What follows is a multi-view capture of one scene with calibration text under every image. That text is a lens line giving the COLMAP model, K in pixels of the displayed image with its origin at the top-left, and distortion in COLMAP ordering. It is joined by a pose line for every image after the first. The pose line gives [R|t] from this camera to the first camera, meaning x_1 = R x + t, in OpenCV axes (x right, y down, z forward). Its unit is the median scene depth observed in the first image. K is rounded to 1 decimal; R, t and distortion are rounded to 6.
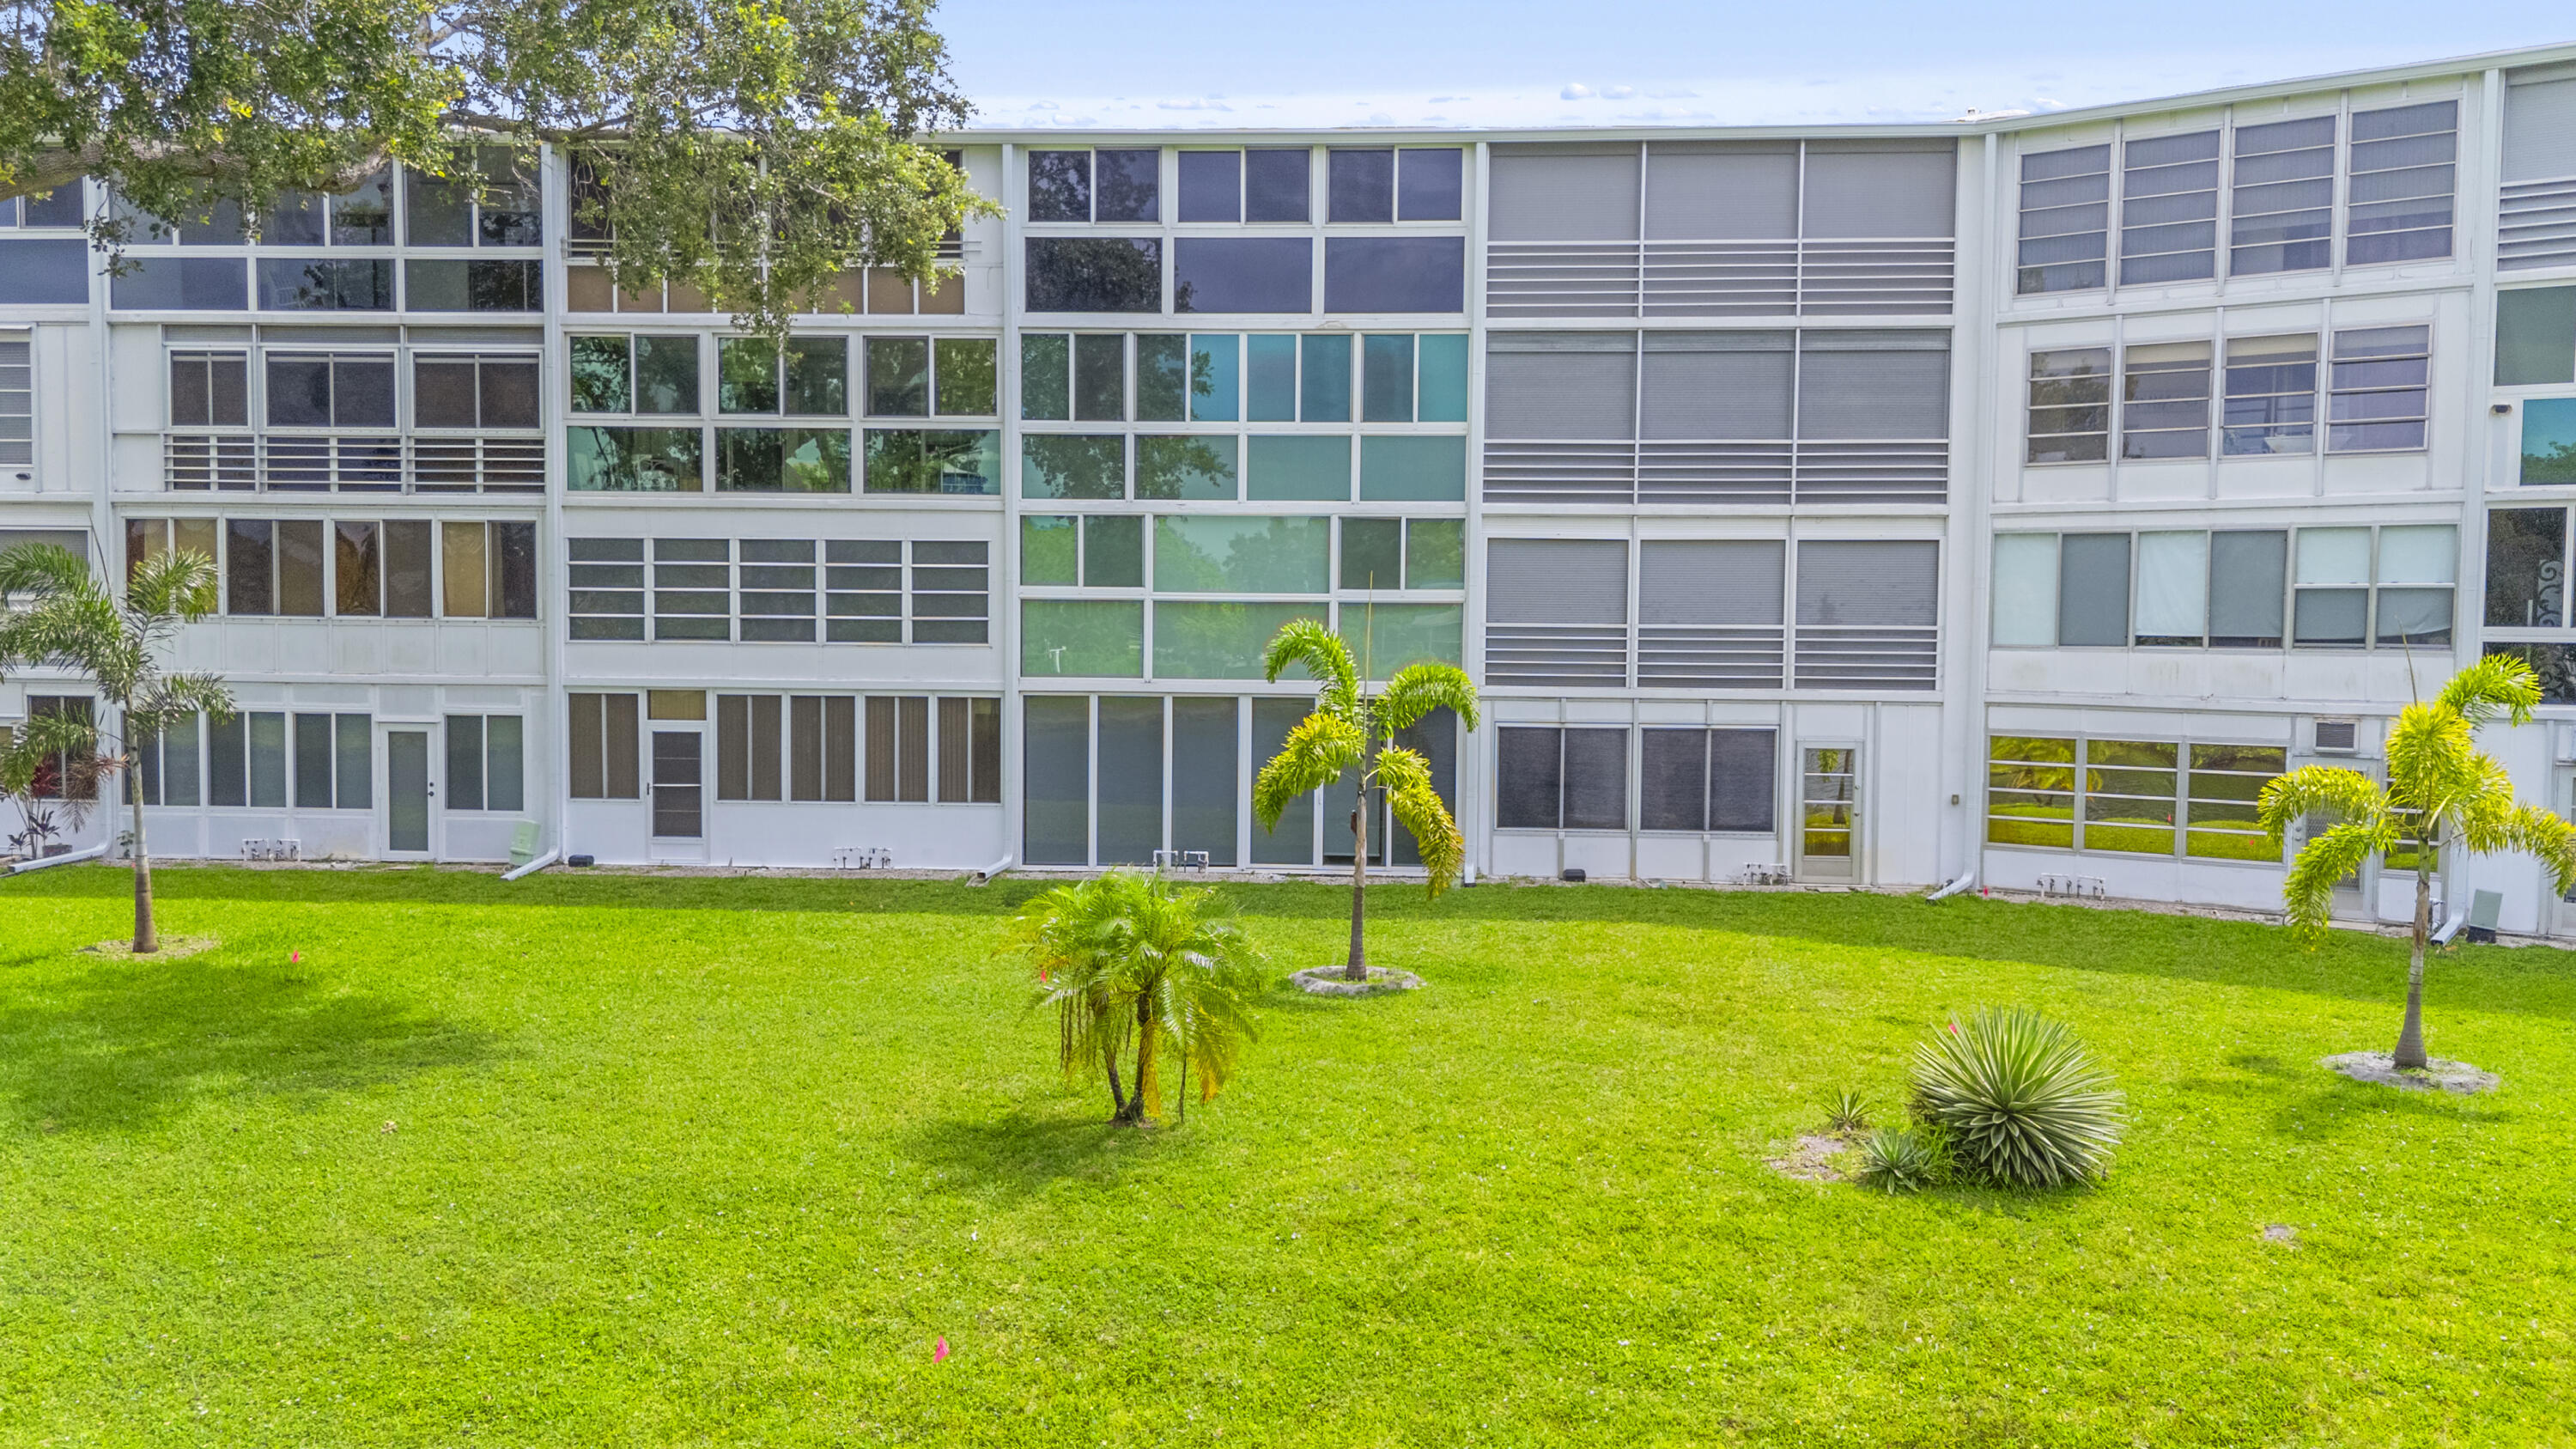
lens RADIAL K [[1903.1, 0, 1288.0], [0, 1903.1, 724.5], [0, 0, 1]] dist [0.002601, -0.000326]
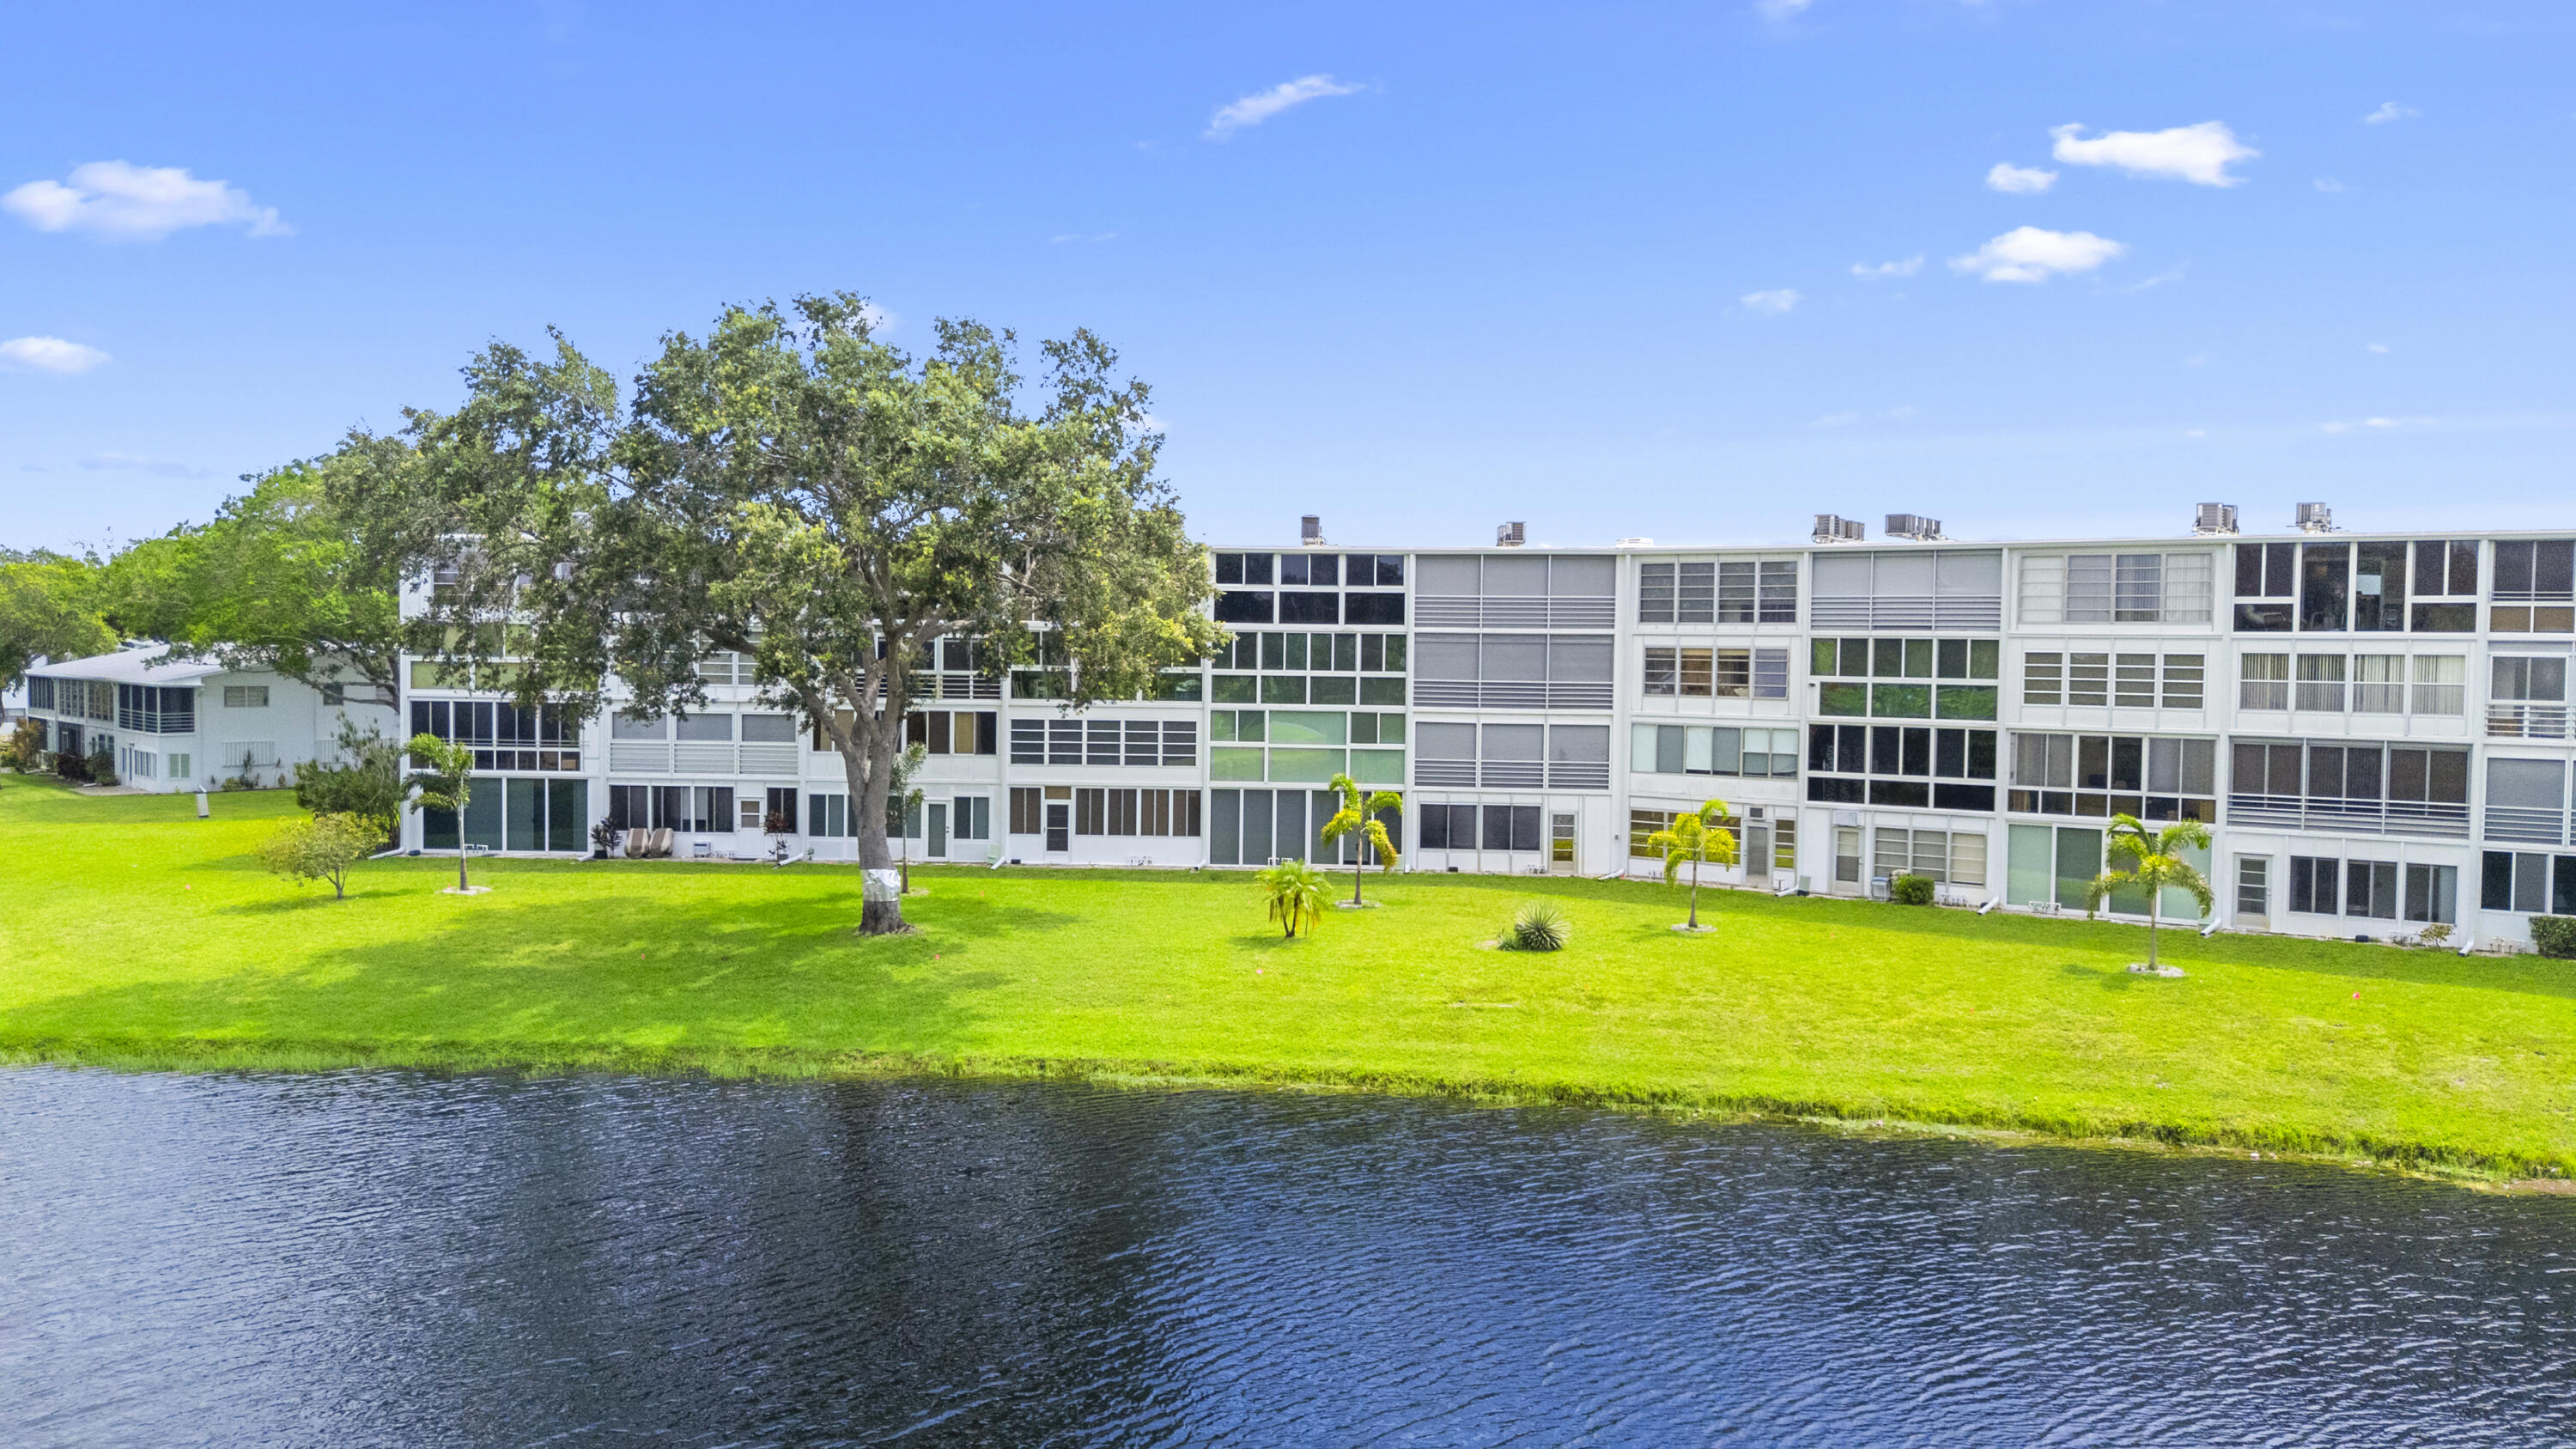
lens RADIAL K [[1892.4, 0, 1288.0], [0, 1892.4, 724.5], [0, 0, 1]] dist [0.089840, -0.098960]
pose [[0.999994, 0.003444, 0.000031, -0.048460], [-0.003444, 0.999970, -0.006953, -0.078159], [-0.000055, 0.006953, 0.999976, -1.278007]]
